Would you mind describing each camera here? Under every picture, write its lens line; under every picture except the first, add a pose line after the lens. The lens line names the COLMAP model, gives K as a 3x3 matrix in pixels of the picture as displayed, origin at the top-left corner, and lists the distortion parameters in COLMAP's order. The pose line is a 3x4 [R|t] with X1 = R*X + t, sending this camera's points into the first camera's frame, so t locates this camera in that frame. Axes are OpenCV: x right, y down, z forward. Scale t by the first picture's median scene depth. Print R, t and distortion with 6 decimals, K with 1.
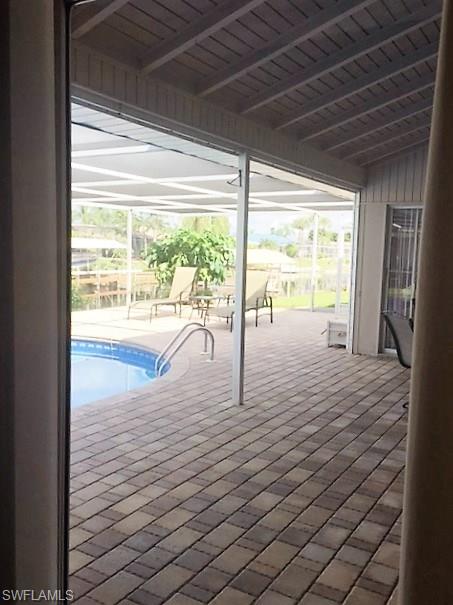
lens RADIAL K [[528.7, 0, 226.5], [0, 528.7, 302.5], [0, 0, 1]] dist [0.058400, -0.000581]
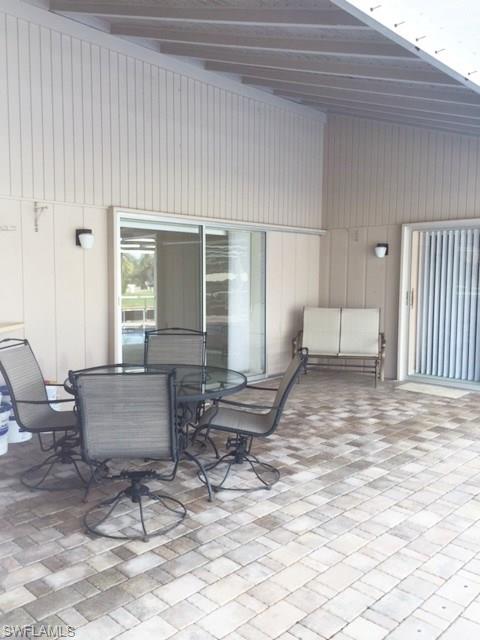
lens RADIAL K [[545.5, 0, 240.0], [0, 545.5, 320.0], [0, 0, 1]] dist [0.086172, -0.111615]
pose [[-0.977888, -0.046756, 0.203838, 0.258669], [-0.010804, 0.984680, 0.174034, -0.171214], [-0.208852, 0.167984, -0.963412, 1.869082]]
